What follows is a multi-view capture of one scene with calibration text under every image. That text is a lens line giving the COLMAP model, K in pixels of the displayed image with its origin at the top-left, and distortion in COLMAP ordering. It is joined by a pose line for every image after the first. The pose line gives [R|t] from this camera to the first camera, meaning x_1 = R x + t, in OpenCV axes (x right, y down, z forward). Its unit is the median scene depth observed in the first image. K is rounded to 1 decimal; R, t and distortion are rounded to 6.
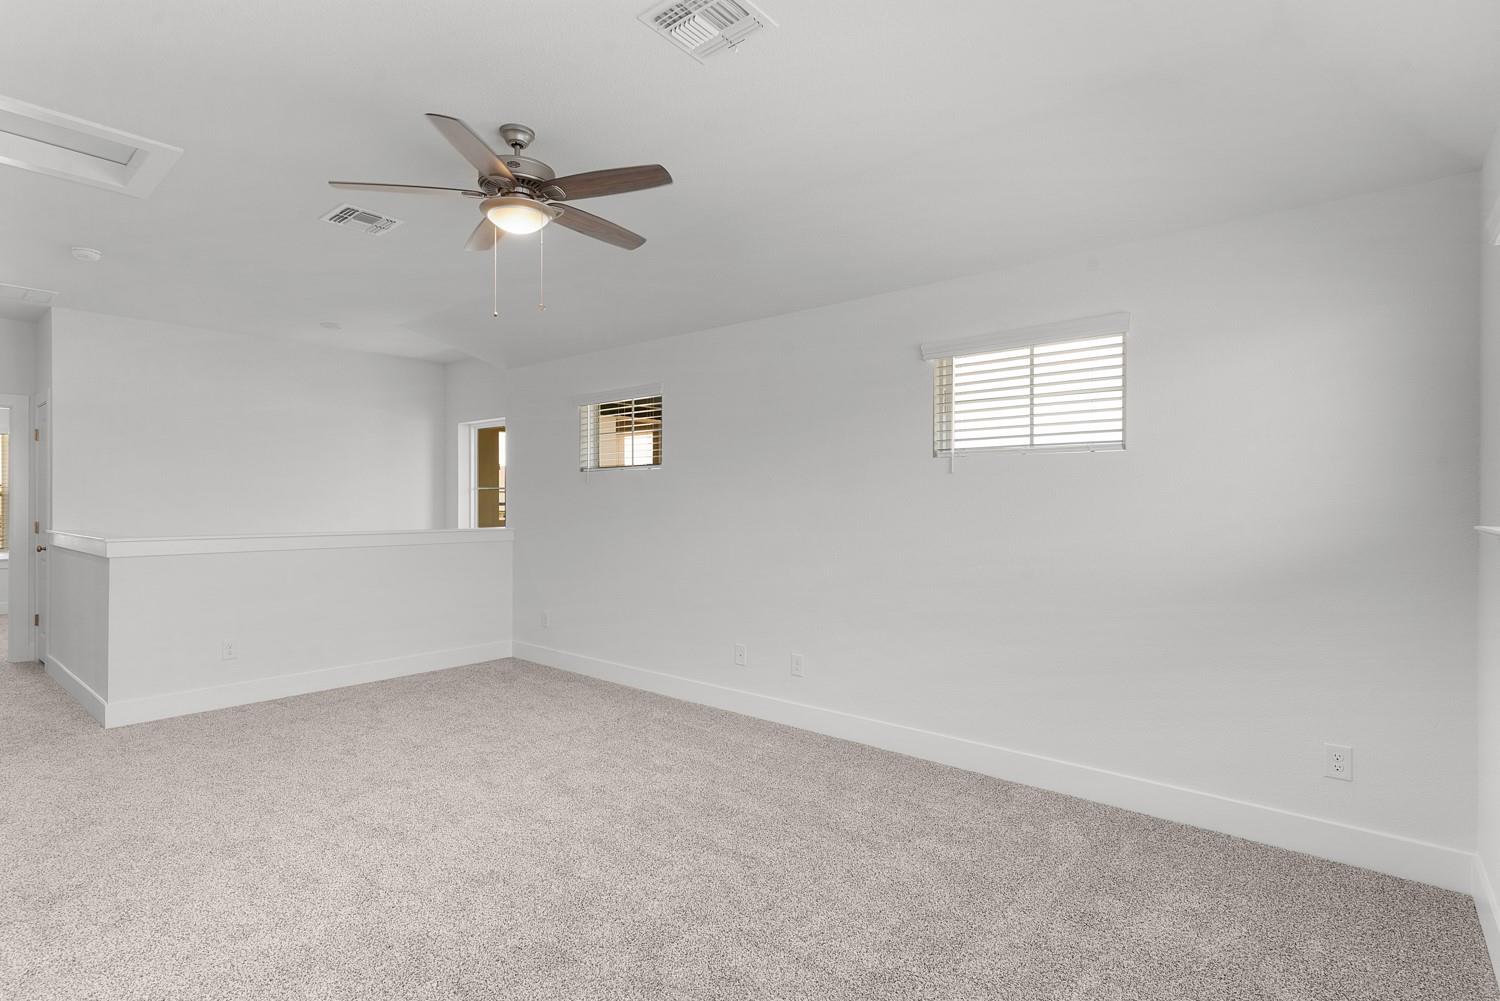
lens RADIAL K [[726.8, 0, 741.5], [0, 726.8, 501.8], [0, 0, 1]] dist [0.001571, 0.000503]
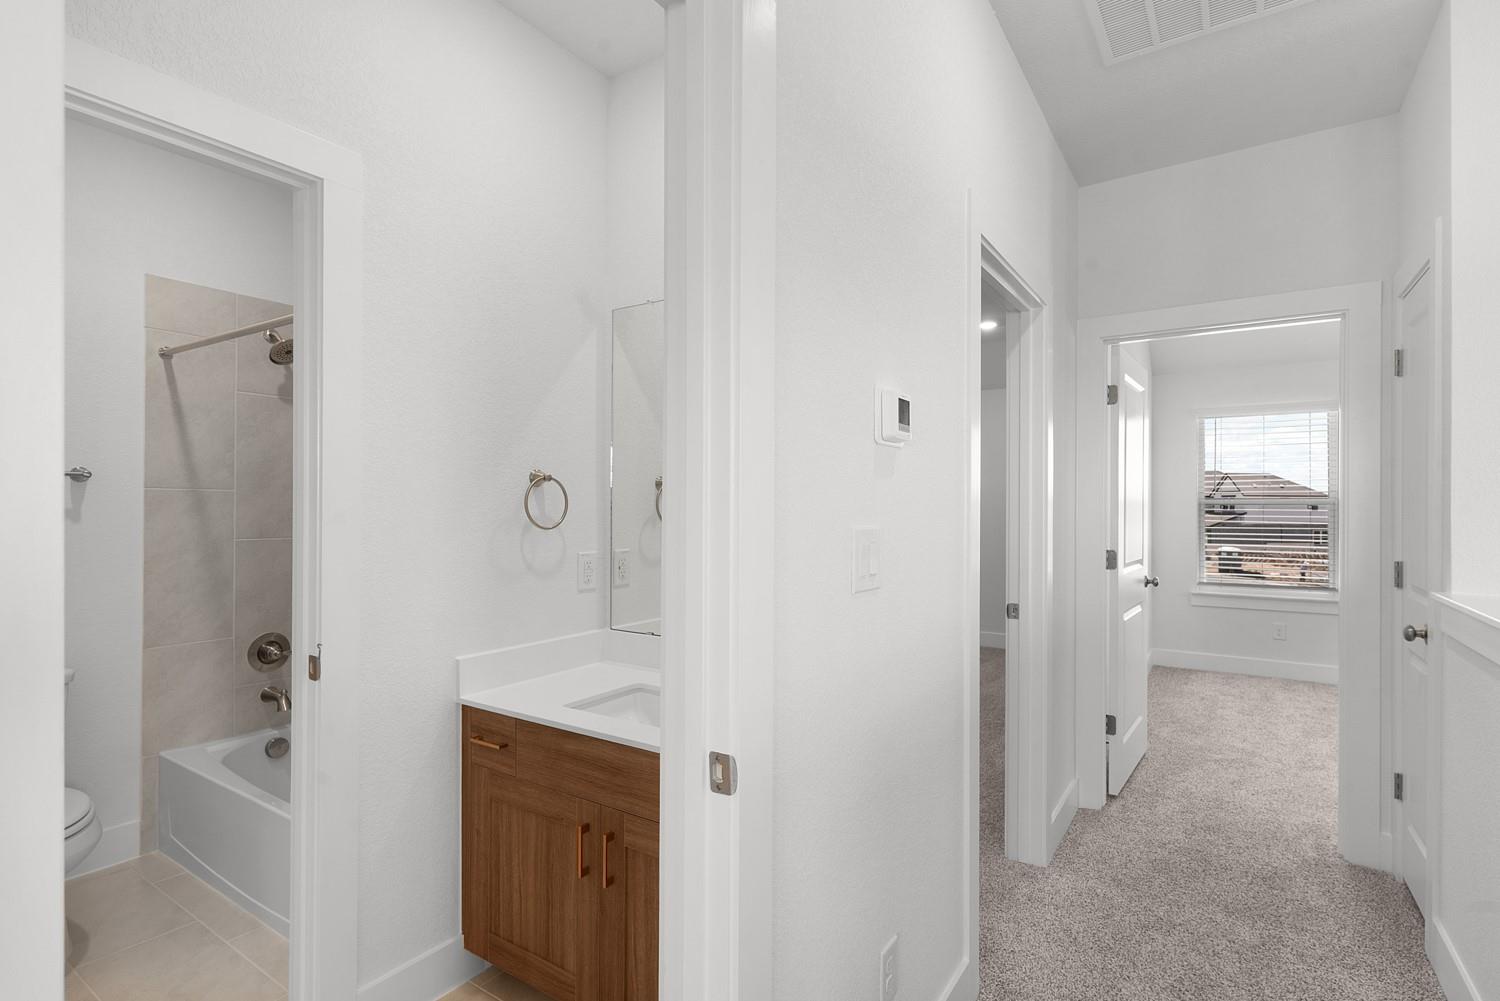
lens RADIAL K [[726.8, 0, 741.5], [0, 726.8, 501.8], [0, 0, 1]] dist [0.001571, 0.000503]
pose [[0.107787, -0.003663, -0.994167, -0.917793], [-0.005147, 0.999978, -0.004242, -0.007050], [0.994161, 0.005574, 0.107766, 0.893426]]
